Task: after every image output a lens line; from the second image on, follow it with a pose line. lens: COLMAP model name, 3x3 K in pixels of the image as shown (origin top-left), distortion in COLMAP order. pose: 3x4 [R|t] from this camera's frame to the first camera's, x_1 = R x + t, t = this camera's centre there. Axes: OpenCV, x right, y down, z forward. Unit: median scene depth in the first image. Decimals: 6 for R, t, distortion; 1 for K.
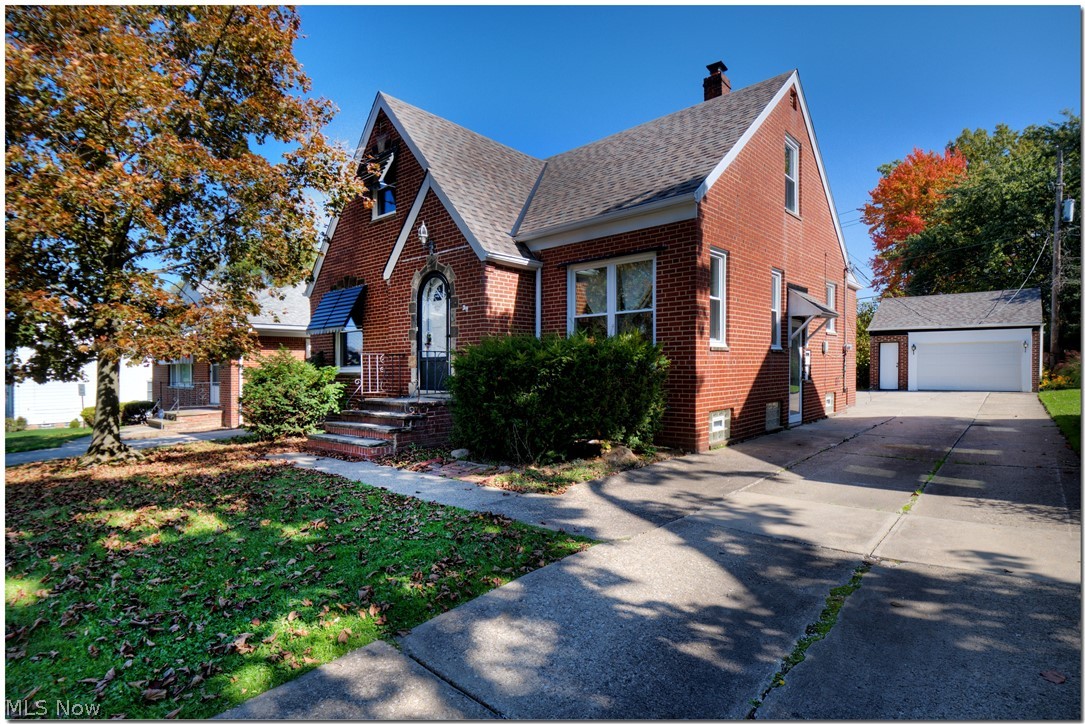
lens RADIAL K [[544.1, 0, 542.5], [0, 544.1, 362.0], [0, 0, 1]] dist [-0.024502, 0.000028]
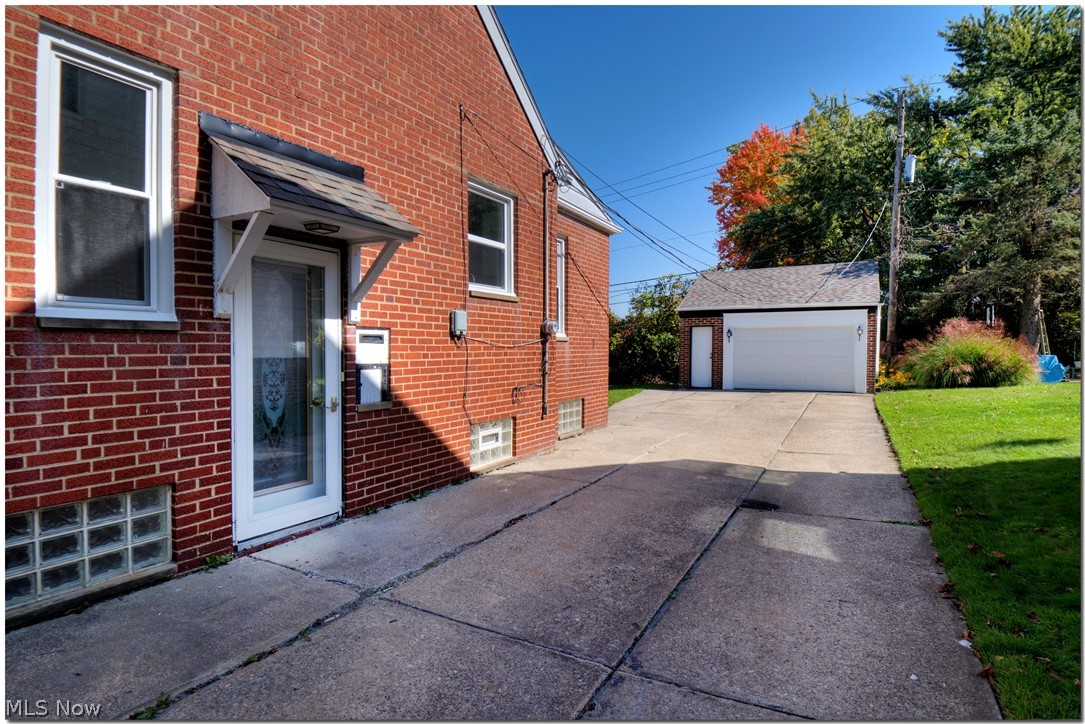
lens RADIAL K [[561.0, 0, 542.9], [0, 561.0, 349.7], [0, 0, 1]] dist [0.032064, -0.032577]
pose [[0.975554, 0.007245, 0.219641, 0.274880], [-0.008052, 0.999964, 0.002778, -0.004040], [-0.219613, -0.004478, 0.975577, 0.298715]]
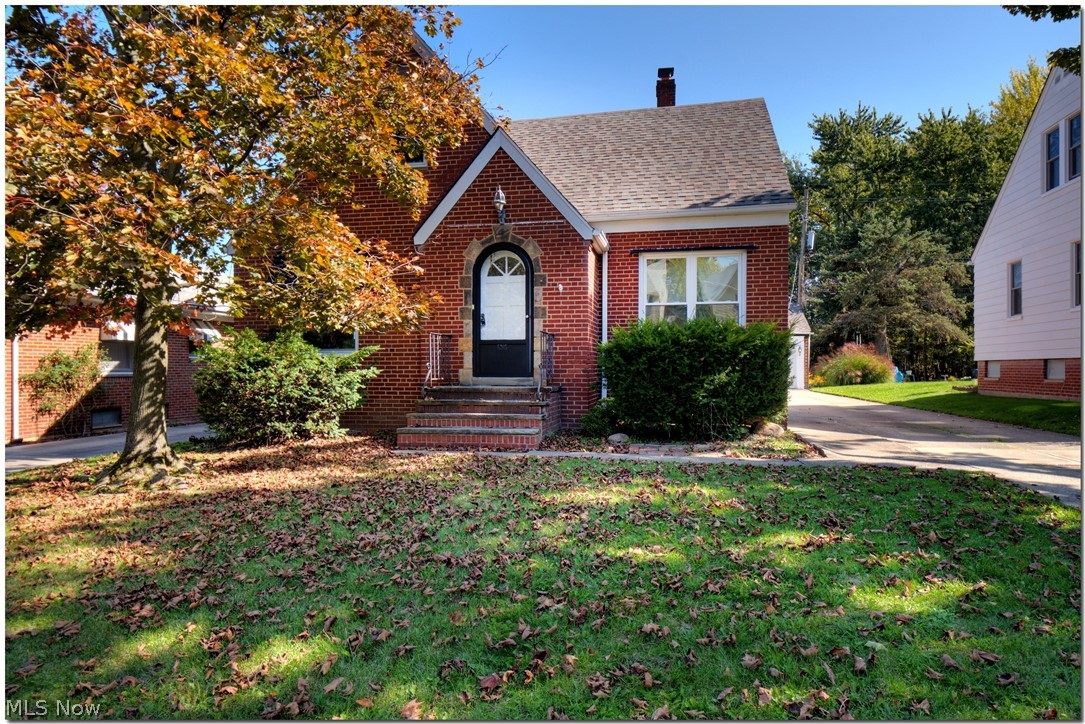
lens RADIAL K [[639.5, 0, 542.5], [0, 639.5, 362.0], [0, 0, 1]] dist [-0.002056, -0.000112]
pose [[0.871789, 0.017702, 0.489562, -0.295965], [-0.015533, 0.999843, -0.008492, 0.016106], [-0.489636, -0.000202, 0.871927, 0.025346]]
